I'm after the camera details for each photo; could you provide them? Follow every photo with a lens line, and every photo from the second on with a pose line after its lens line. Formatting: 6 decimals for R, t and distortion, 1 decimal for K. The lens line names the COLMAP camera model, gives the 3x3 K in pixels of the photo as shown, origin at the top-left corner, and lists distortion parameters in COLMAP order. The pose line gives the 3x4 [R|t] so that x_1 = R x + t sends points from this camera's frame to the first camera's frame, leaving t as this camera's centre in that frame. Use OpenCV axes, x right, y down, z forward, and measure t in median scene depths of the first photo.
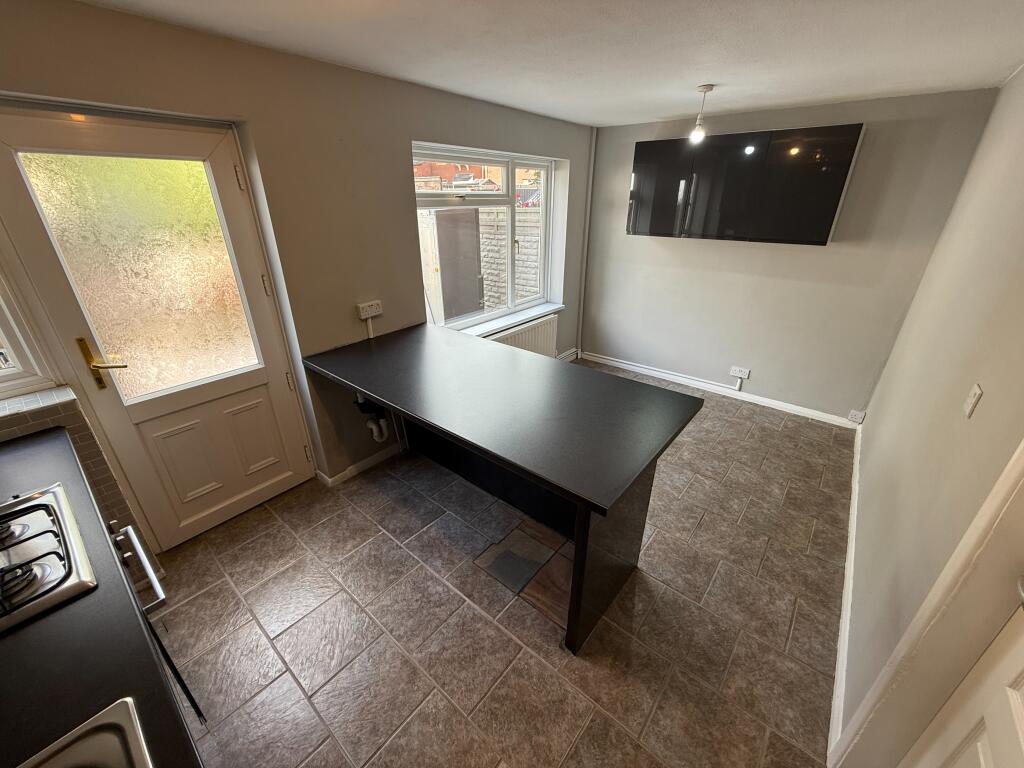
lens RADIAL K [[408.6, 0, 513.8], [0, 408.6, 383.0], [0, 0, 1]] dist [0.003160, -0.000094]
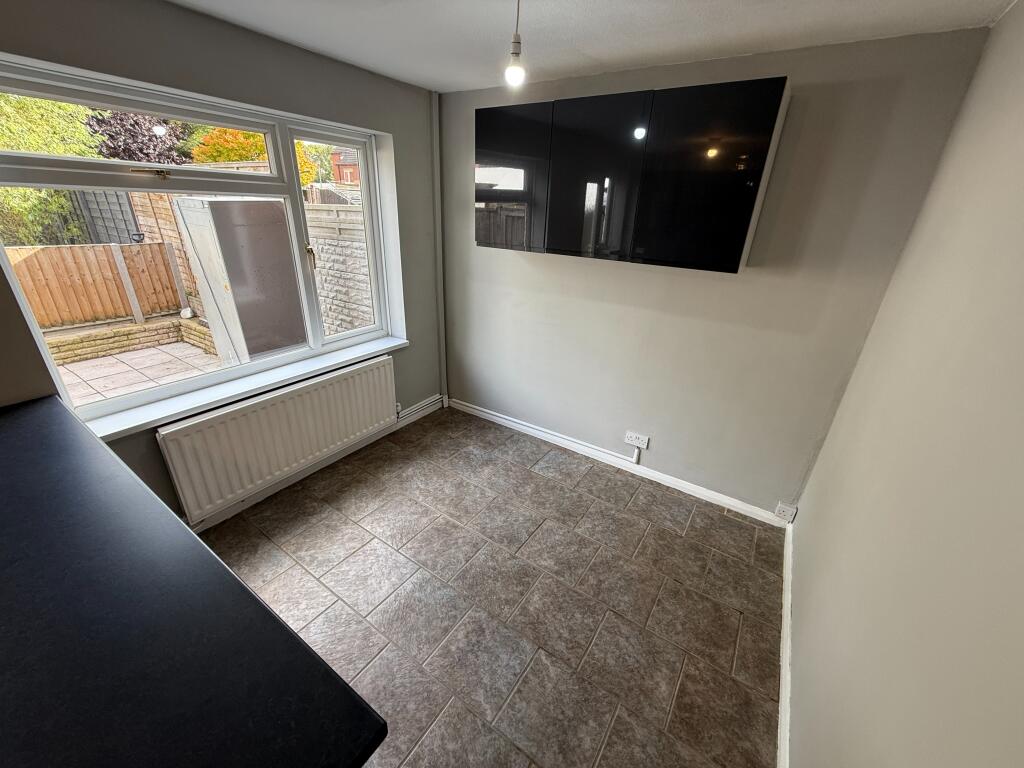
lens RADIAL K [[408.6, 0, 512.7], [0, 408.6, 383.0], [0, 0, 1]] dist [0.003160, -0.000094]
pose [[0.994006, -0.004291, 0.109241, 0.270080], [0.006117, 0.999847, -0.016390, -0.123260], [-0.109154, 0.016960, 0.993880, 0.318704]]
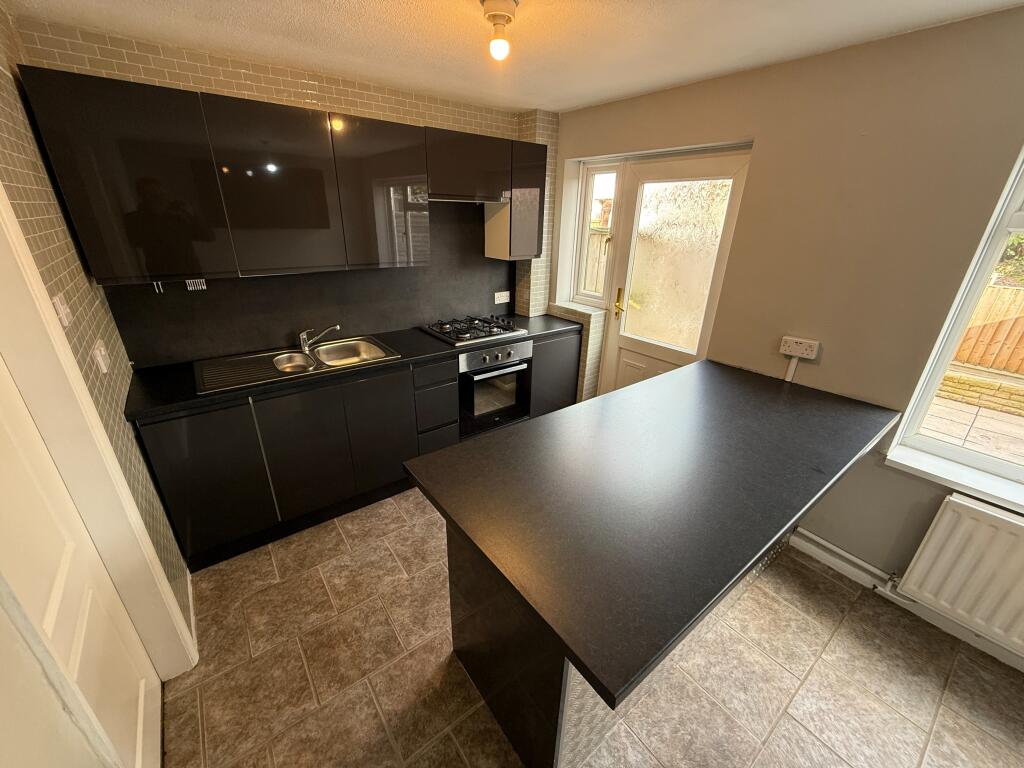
lens RADIAL K [[408.6, 0, 513.3], [0, 408.6, 387.5], [0, 0, 1]] dist [0.003160, -0.000094]
pose [[-0.225792, 0.381007, -0.896578, 0.369083], [-0.419403, 0.792667, 0.442471, -0.169316], [0.879272, 0.475934, -0.019182, 0.400711]]
